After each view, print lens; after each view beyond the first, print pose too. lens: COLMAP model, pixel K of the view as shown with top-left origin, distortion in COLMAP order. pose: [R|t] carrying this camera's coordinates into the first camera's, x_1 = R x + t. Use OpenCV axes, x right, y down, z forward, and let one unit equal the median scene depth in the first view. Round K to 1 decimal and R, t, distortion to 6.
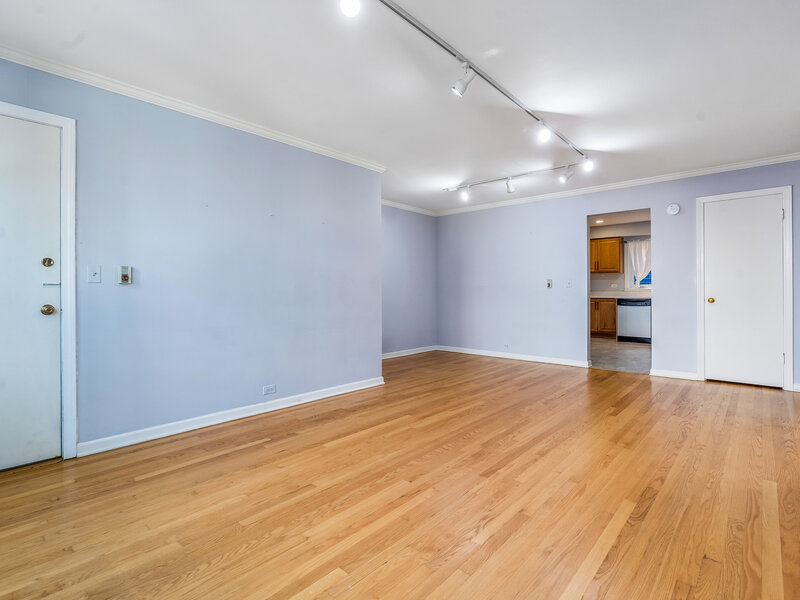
lens RADIAL K [[404.5, 0, 399.2], [0, 404.5, 291.1], [0, 0, 1]] dist [-0.006701, 0.002081]
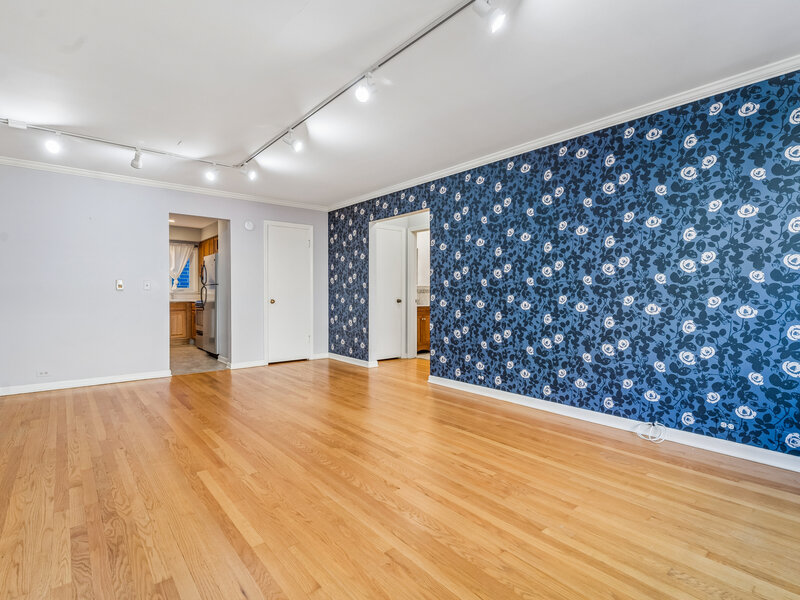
lens RADIAL K [[404.5, 0, 399.2], [0, 404.5, 291.1], [0, 0, 1]] dist [-0.006701, 0.002081]
pose [[0.140360, 0.009533, 0.990055, -0.414151], [-0.000400, 0.999954, -0.009571, 0.001905], [-0.990100, 0.000947, 0.140358, 0.378182]]
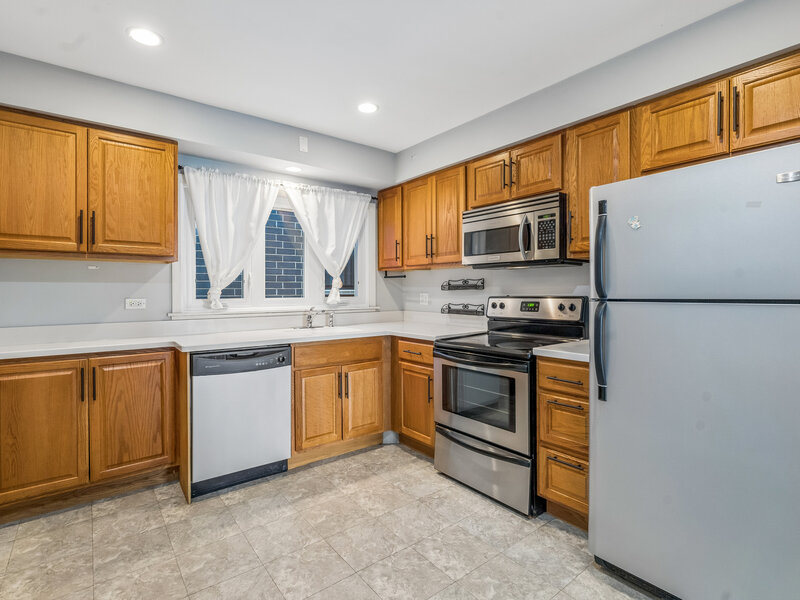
lens RADIAL K [[404.5, 0, 399.2], [0, 404.5, 291.1], [0, 0, 1]] dist [-0.006701, 0.002081]
pose [[0.173172, 0.001057, 0.984891, 0.474411], [0.003300, 0.999993, -0.001653, -0.037297], [-0.984886, 0.003537, 0.173167, 1.328850]]
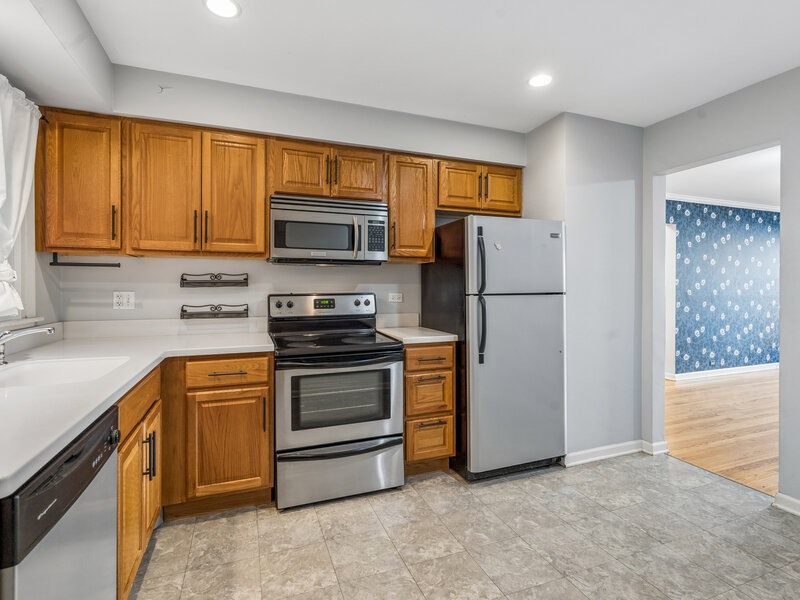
lens RADIAL K [[404.5, 0, 399.2], [0, 404.5, 291.1], [0, 0, 1]] dist [-0.006701, 0.002081]
pose [[-0.893309, -0.001641, 0.449441, 0.703431], [0.002433, 0.999961, 0.008487, -0.038799], [-0.449437, 0.008675, -0.893270, 1.703605]]
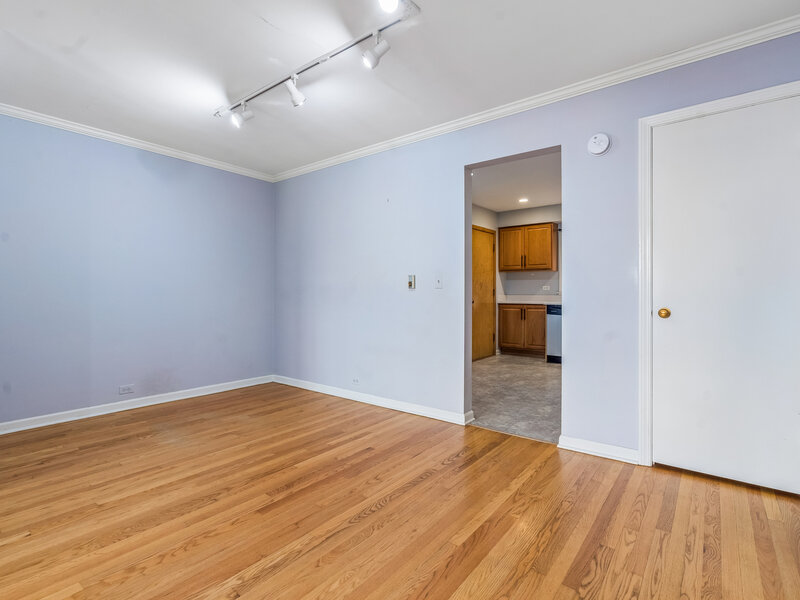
lens RADIAL K [[404.5, 0, 399.2], [0, 404.5, 291.1], [0, 0, 1]] dist [-0.006701, 0.002081]
pose [[0.997728, 0.006801, 0.067026, 0.362288], [-0.006370, 0.999958, -0.006648, -0.000147], [-0.067069, 0.006206, 0.997729, 0.458995]]
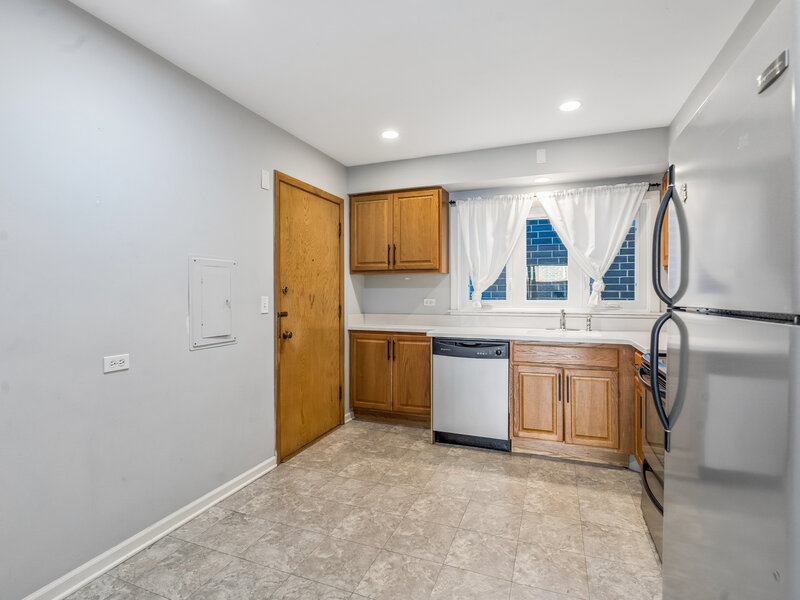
lens RADIAL K [[404.5, 0, 399.2], [0, 404.5, 291.1], [0, 0, 1]] dist [-0.006701, 0.002081]
pose [[0.933507, 0.003986, 0.358536, 0.603177], [-0.001238, 0.999968, -0.007893, -0.037712], [-0.358556, 0.006925, 0.933482, 1.054512]]
